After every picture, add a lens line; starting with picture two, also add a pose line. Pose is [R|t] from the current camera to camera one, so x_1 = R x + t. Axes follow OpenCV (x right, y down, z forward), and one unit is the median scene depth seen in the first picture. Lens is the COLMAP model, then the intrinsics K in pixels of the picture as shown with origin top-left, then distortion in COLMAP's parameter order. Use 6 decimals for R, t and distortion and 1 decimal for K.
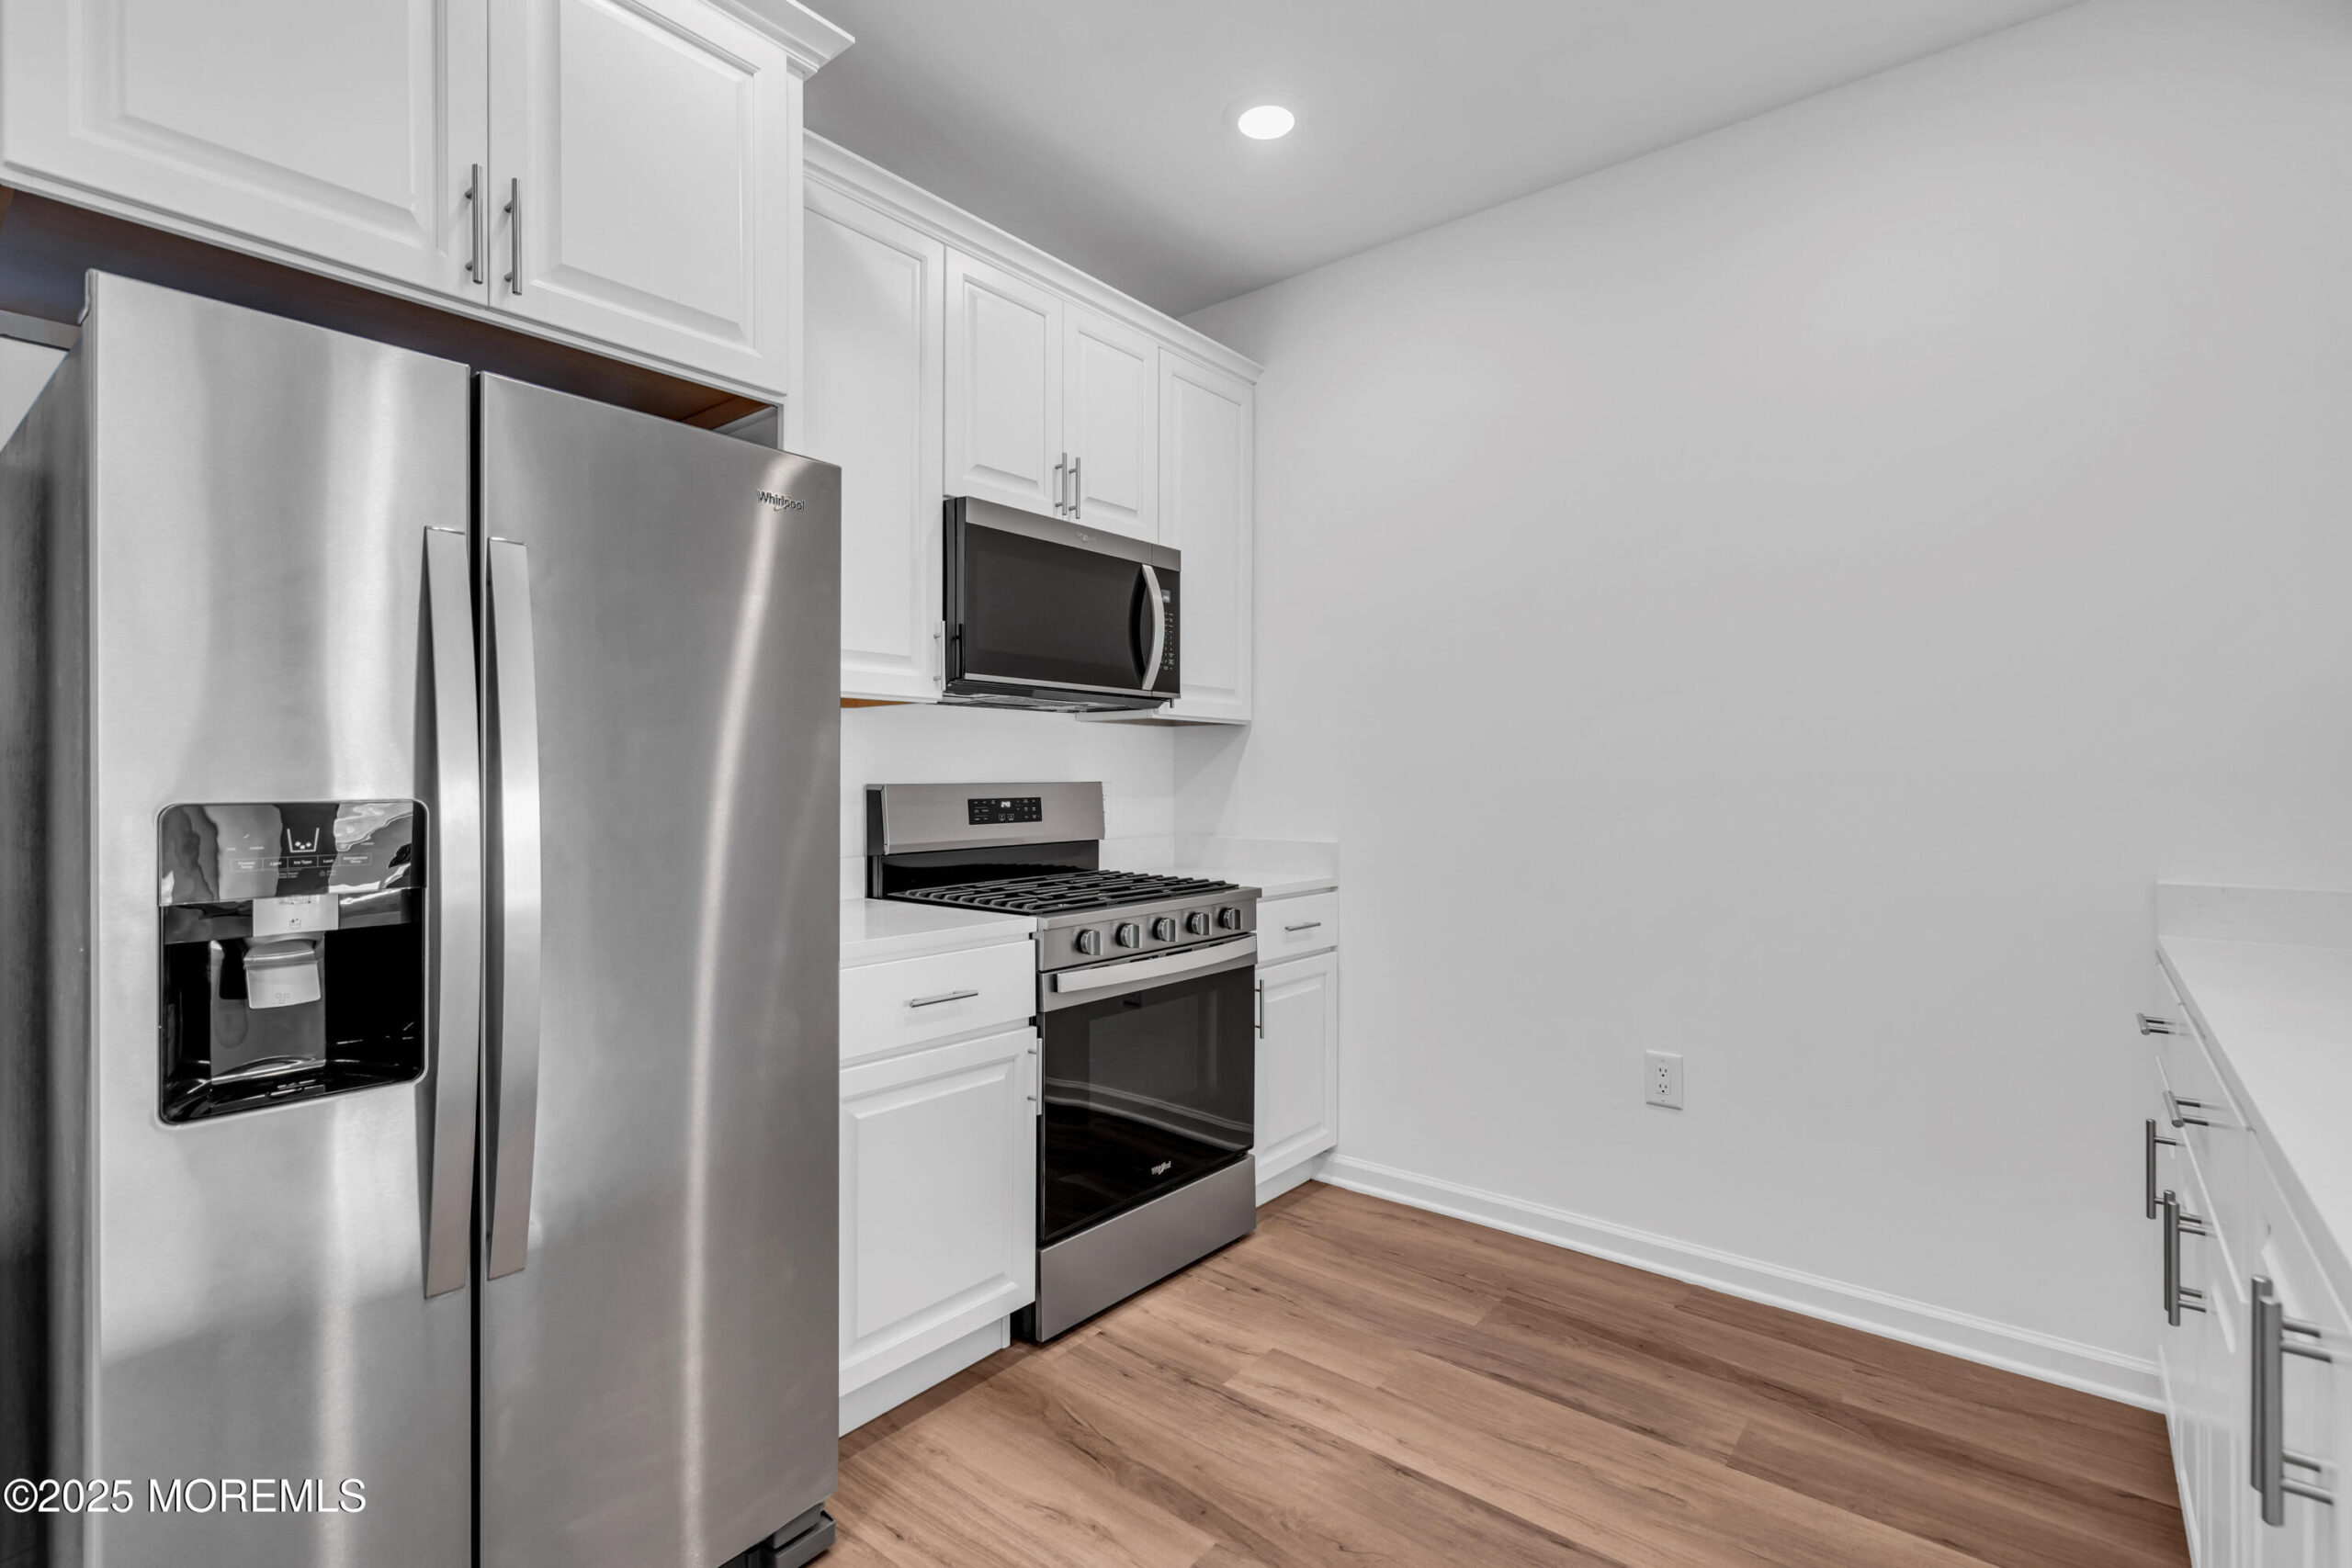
lens RADIAL K [[1092.4, 0, 1185.7], [0, 1092.4, 776.5], [0, 0, 1]] dist [0.001696, -0.000181]
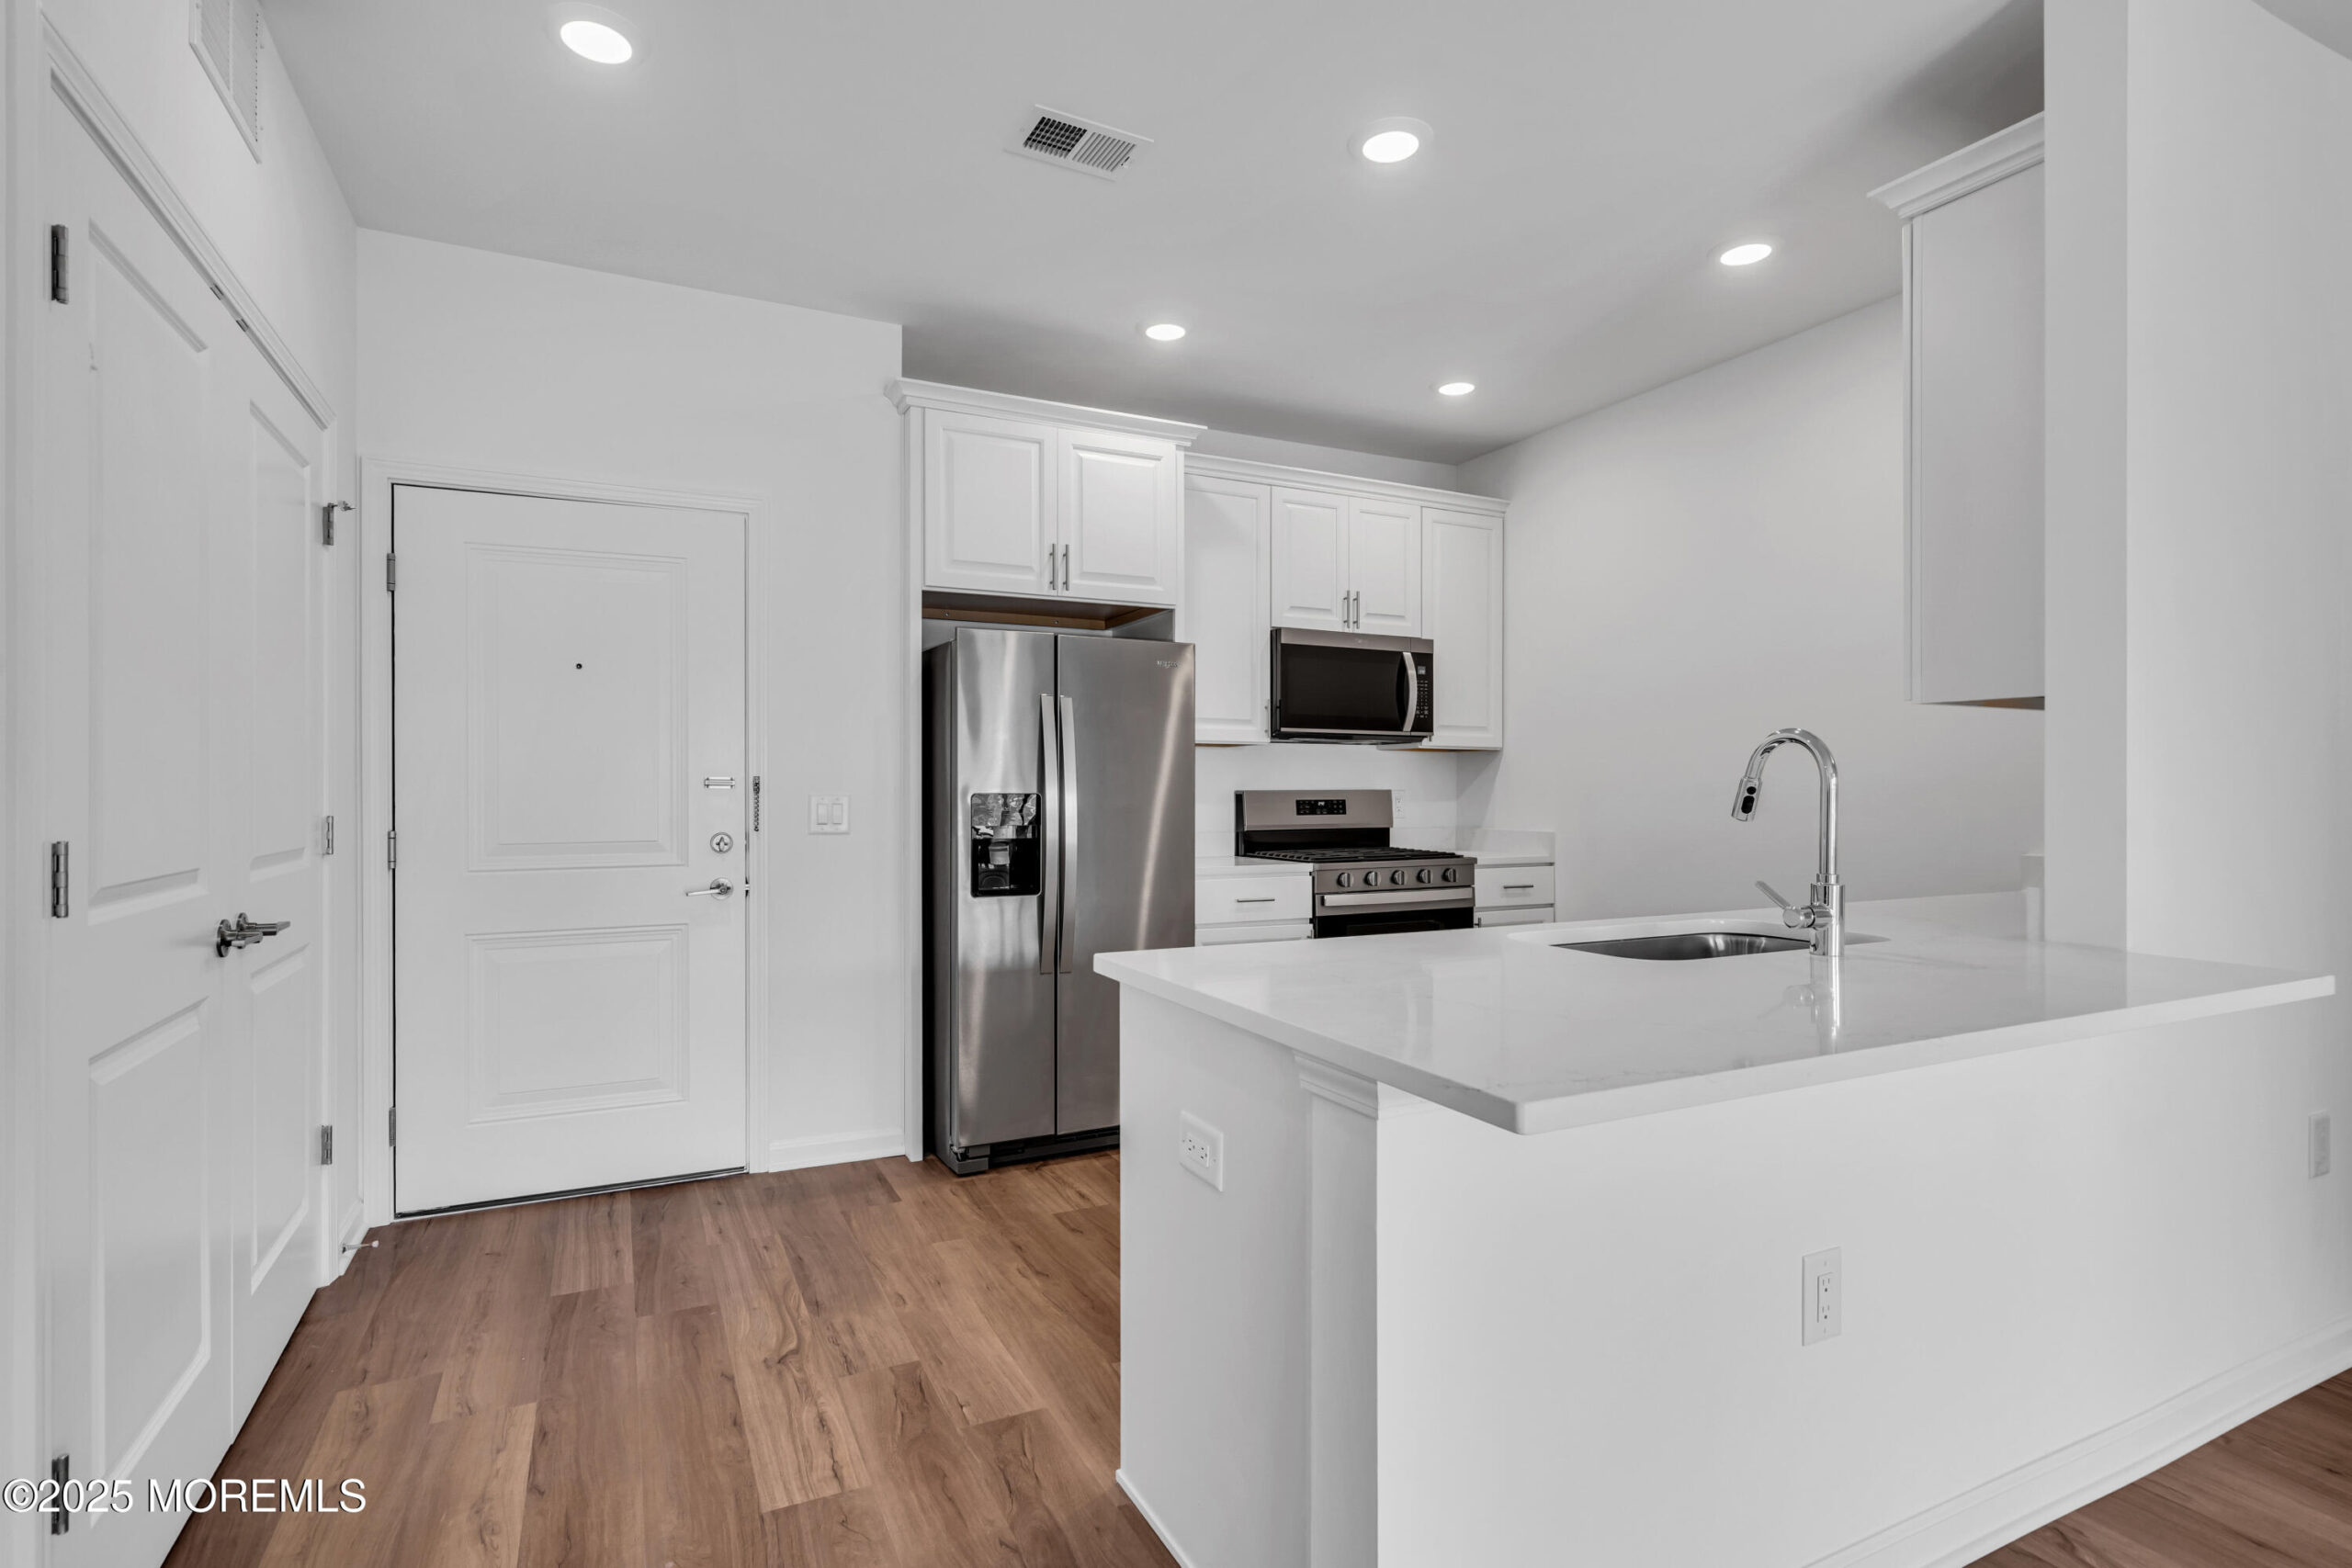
lens RADIAL K [[1092.4, 0, 1169.3], [0, 1092.4, 787.9], [0, 0, 1]] dist [0.001696, -0.000181]
pose [[0.904808, -0.003007, -0.425809, 0.347475], [0.001739, 0.999993, -0.003367, 0.007877], [0.425816, 0.002306, 0.904807, -0.610154]]
